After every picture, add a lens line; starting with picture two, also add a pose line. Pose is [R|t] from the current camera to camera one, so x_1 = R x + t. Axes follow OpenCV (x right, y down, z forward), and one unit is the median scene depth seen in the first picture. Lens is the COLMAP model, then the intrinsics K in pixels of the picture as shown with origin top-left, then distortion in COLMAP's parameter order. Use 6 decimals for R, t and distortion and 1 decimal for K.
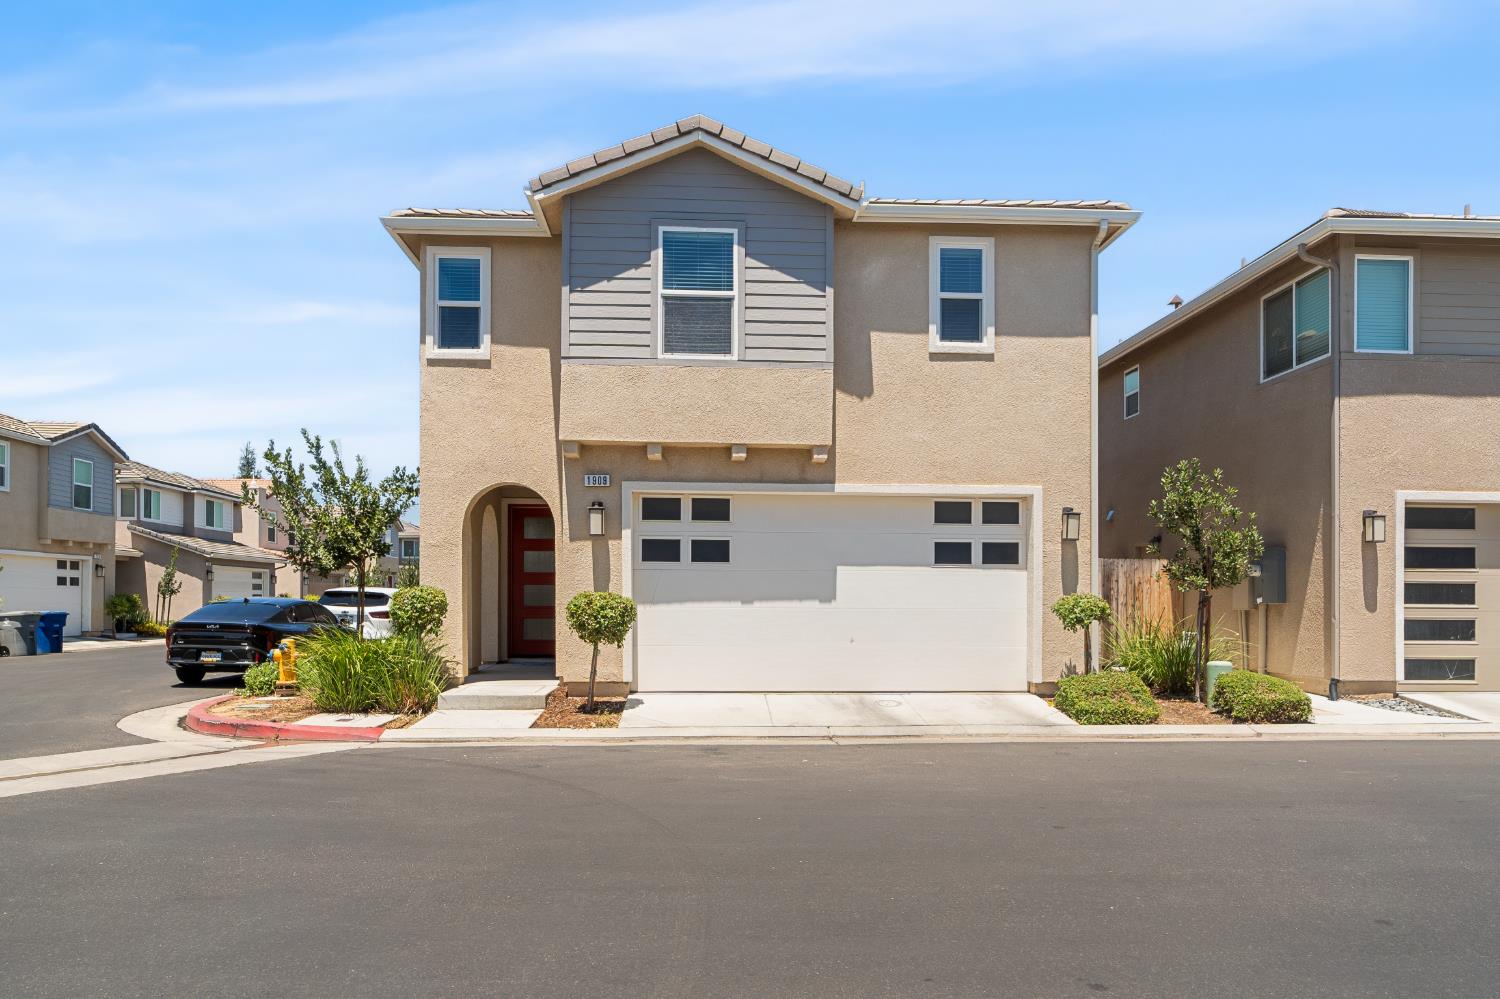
lens RADIAL K [[951.3, 0, 732.8], [0, 951.3, 585.1], [0, 0, 1]] dist [-0.006382, 0.005536]
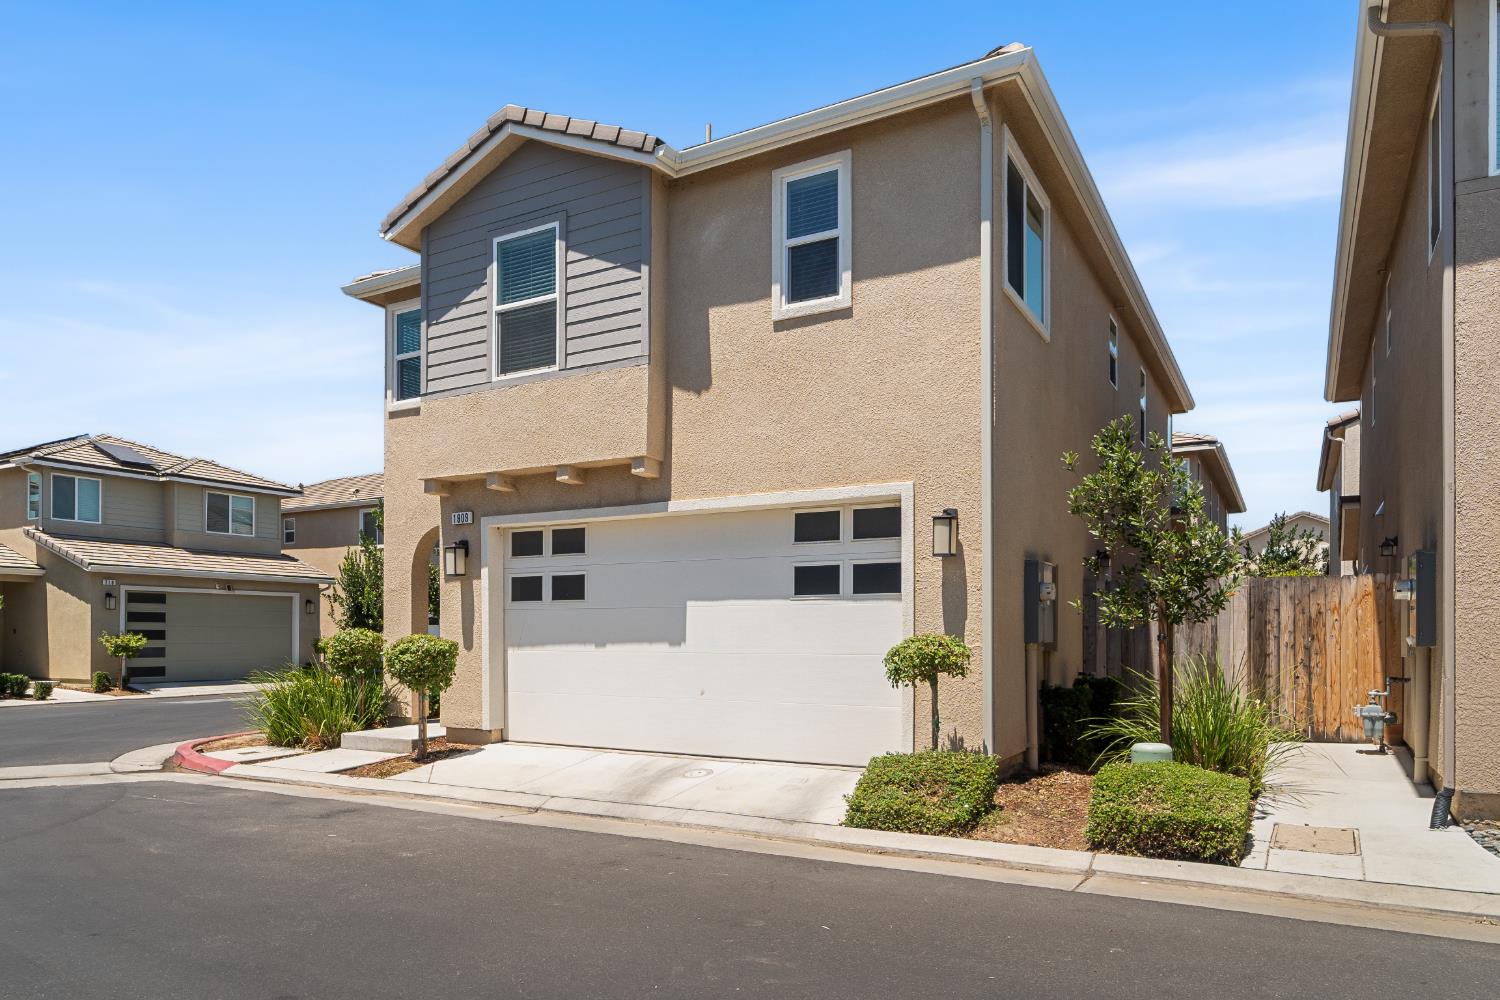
lens RADIAL K [[951.3, 0, 750.7], [0, 951.3, 622.7], [0, 0, 1]] dist [-0.006382, 0.005536]
pose [[0.845486, -0.010521, -0.533894, 0.599315], [0.013388, 0.999909, 0.001498, -0.001797], [0.533830, -0.008415, 0.845550, 0.335167]]
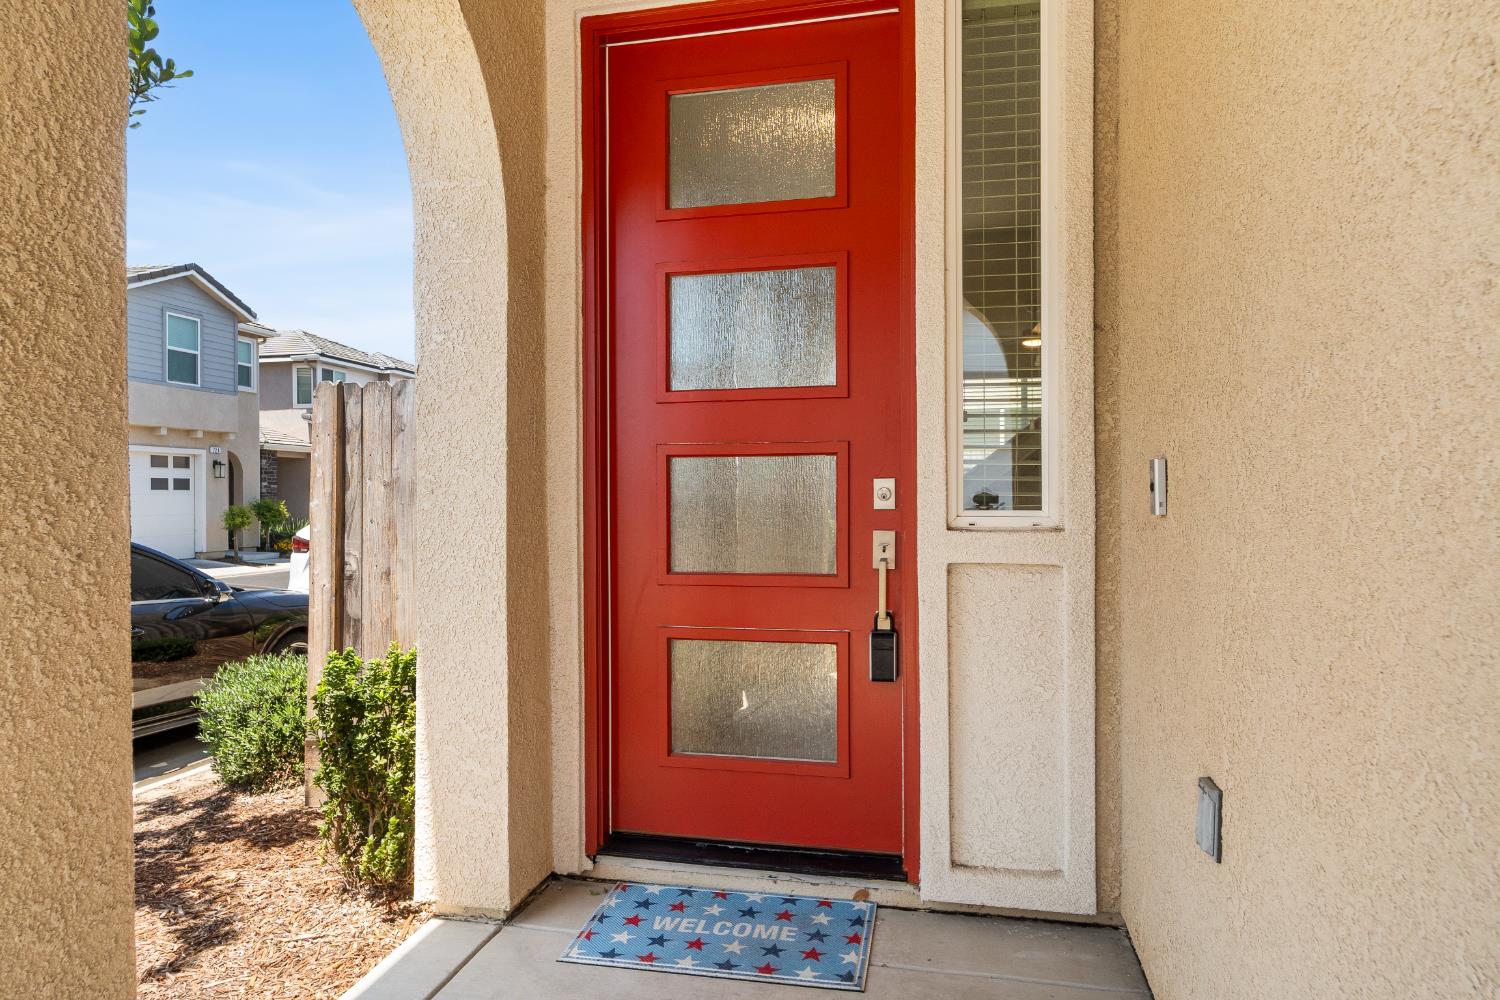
lens RADIAL K [[951.3, 0, 737.8], [0, 951.3, 508.4], [0, 0, 1]] dist [-0.006382, 0.005536]
pose [[0.960790, -0.005773, -0.277216, -0.215347], [0.012871, 0.999634, 0.023794, 0.007104], [0.276977, -0.026429, 0.960513, 1.129679]]
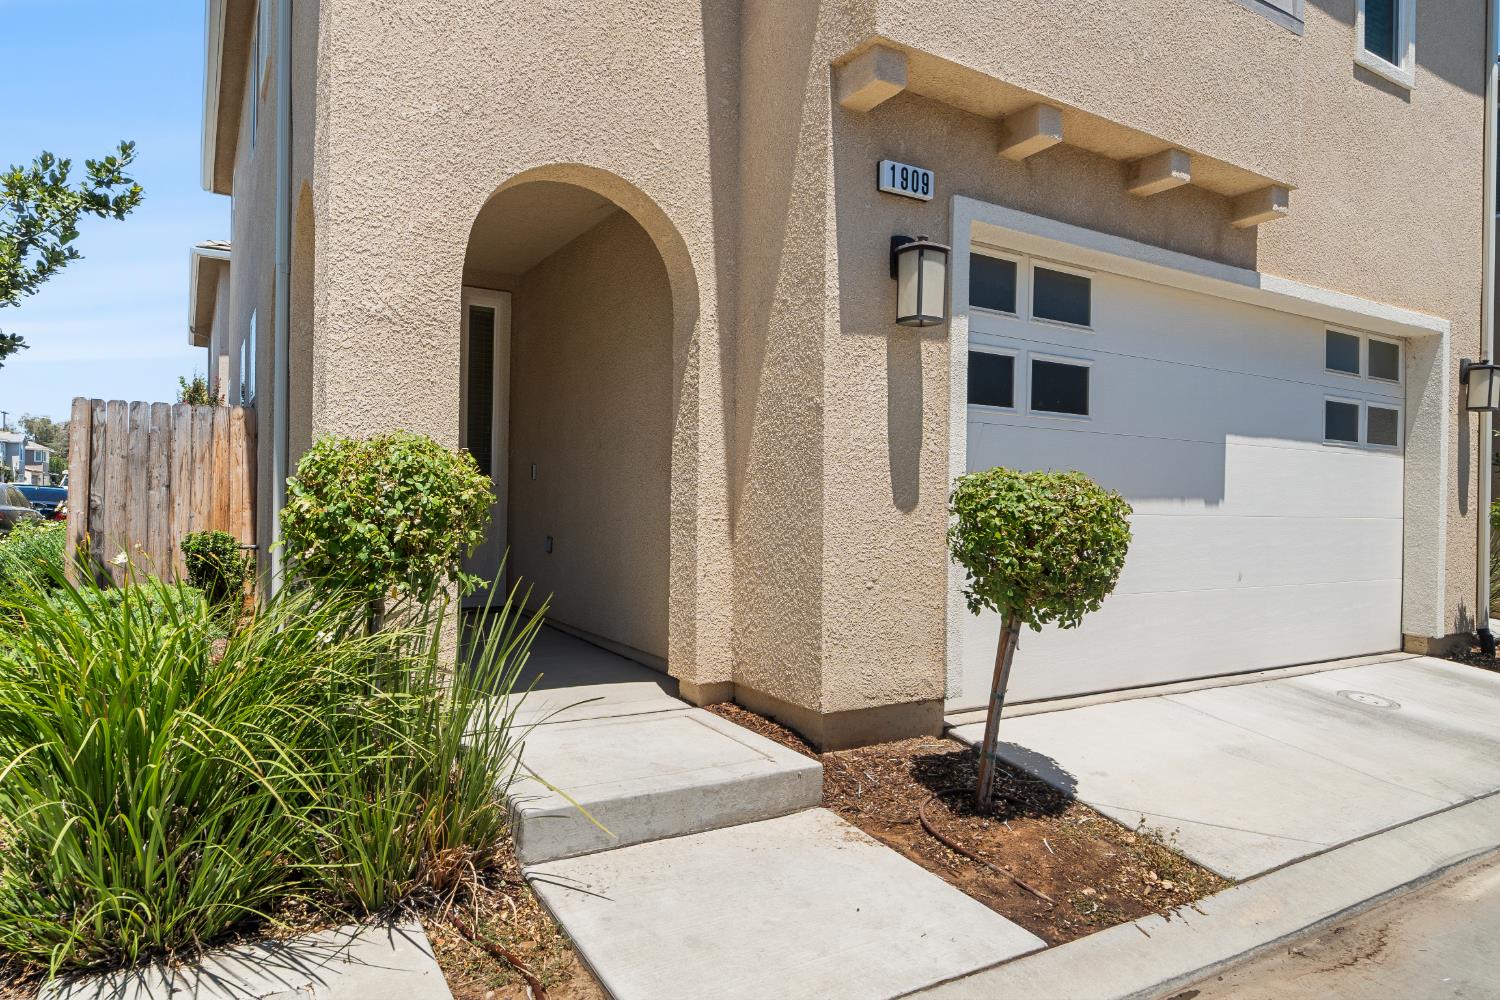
lens RADIAL K [[927.2, 0, 748.2], [0, 927.2, 498.3], [0, 0, 1]] dist [-0.007693, 0.007586]
pose [[0.880067, 0.013256, 0.474664, -0.363945], [-0.023229, 0.999615, 0.015151, 0.013320], [-0.474280, -0.024360, 0.880037, 0.681406]]
